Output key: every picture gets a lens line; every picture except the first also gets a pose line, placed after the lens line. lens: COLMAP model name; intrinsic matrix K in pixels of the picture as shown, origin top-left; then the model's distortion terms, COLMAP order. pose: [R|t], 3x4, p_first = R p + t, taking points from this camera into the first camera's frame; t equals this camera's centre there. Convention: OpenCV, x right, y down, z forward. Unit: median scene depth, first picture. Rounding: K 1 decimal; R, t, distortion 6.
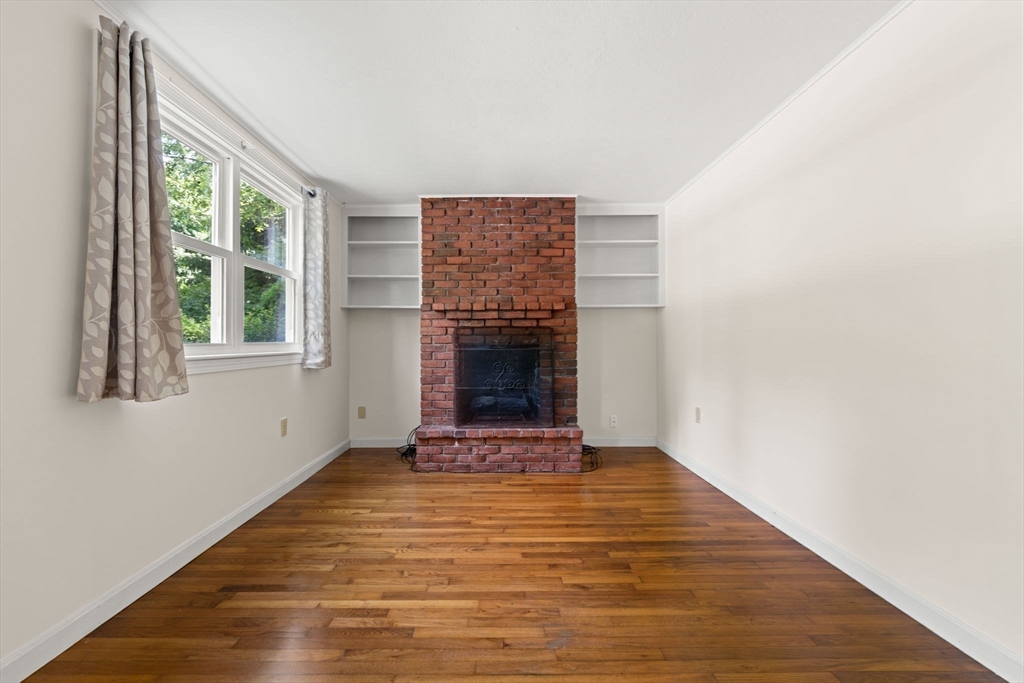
lens RADIAL K [[465.1, 0, 503.9], [0, 465.1, 342.1], [0, 0, 1]] dist [-0.013263, 0.001354]
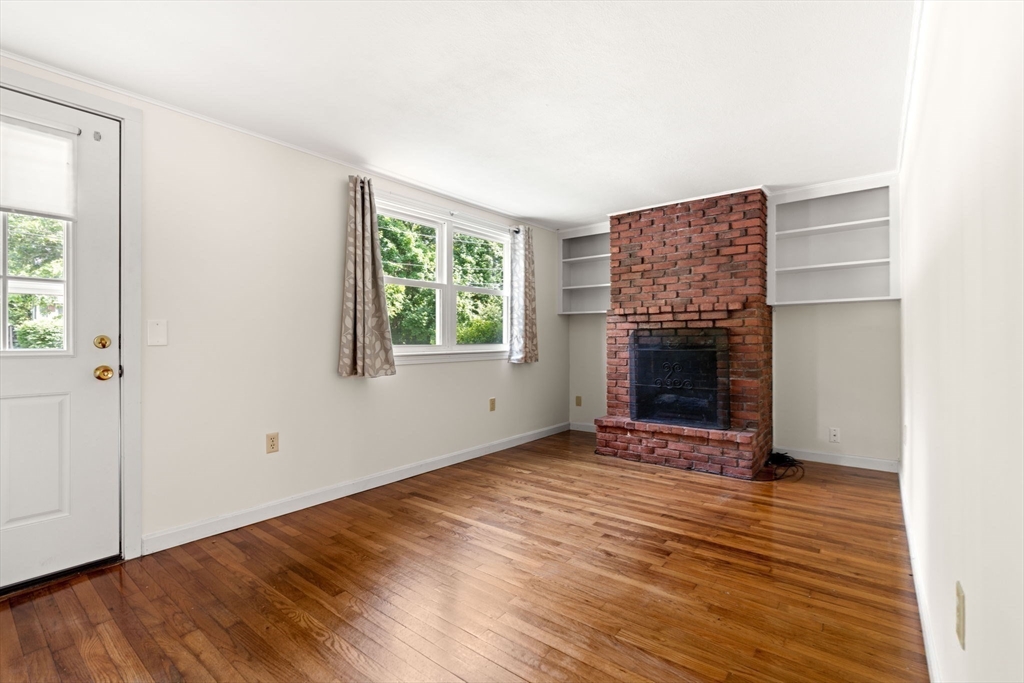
lens RADIAL K [[465.1, 0, 520.9], [0, 465.1, 340.9], [0, 0, 1]] dist [-0.013263, 0.001354]
pose [[0.785998, 0.000805, -0.618228, 0.468206], [0.003513, 0.999977, 0.005769, -0.015369], [0.618219, -0.006707, 0.785977, -0.044342]]
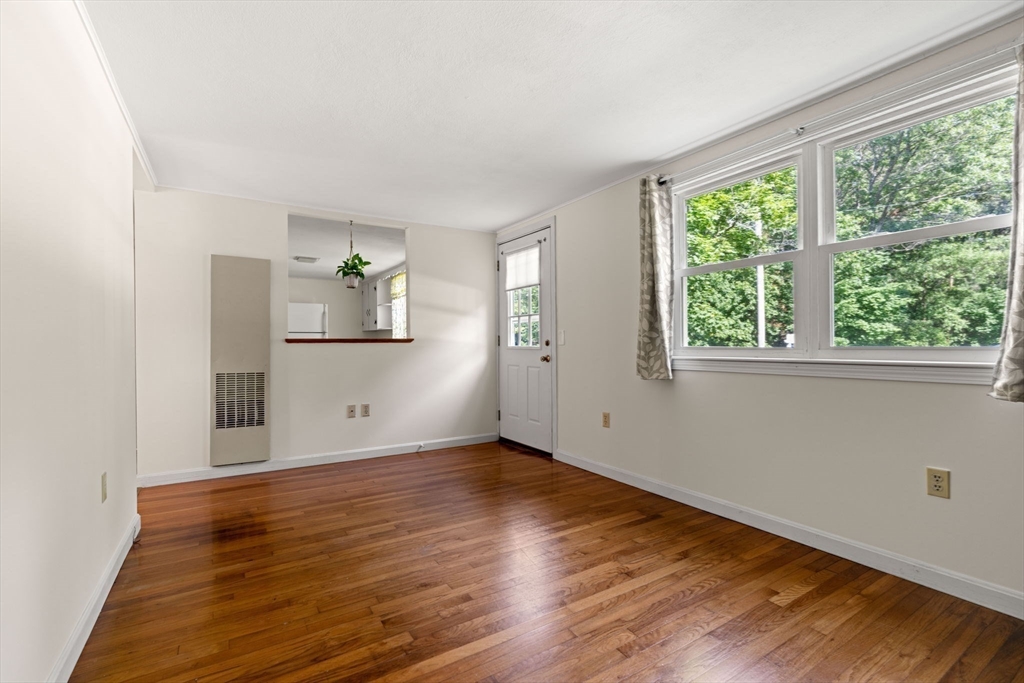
lens RADIAL K [[465.1, 0, 502.6], [0, 465.1, 342.3], [0, 0, 1]] dist [-0.013263, 0.001354]
pose [[-0.865748, 0.006745, -0.500434, 0.348042], [0.010875, 0.999927, -0.005337, -0.007037], [0.500361, -0.010063, -0.865758, 1.280657]]
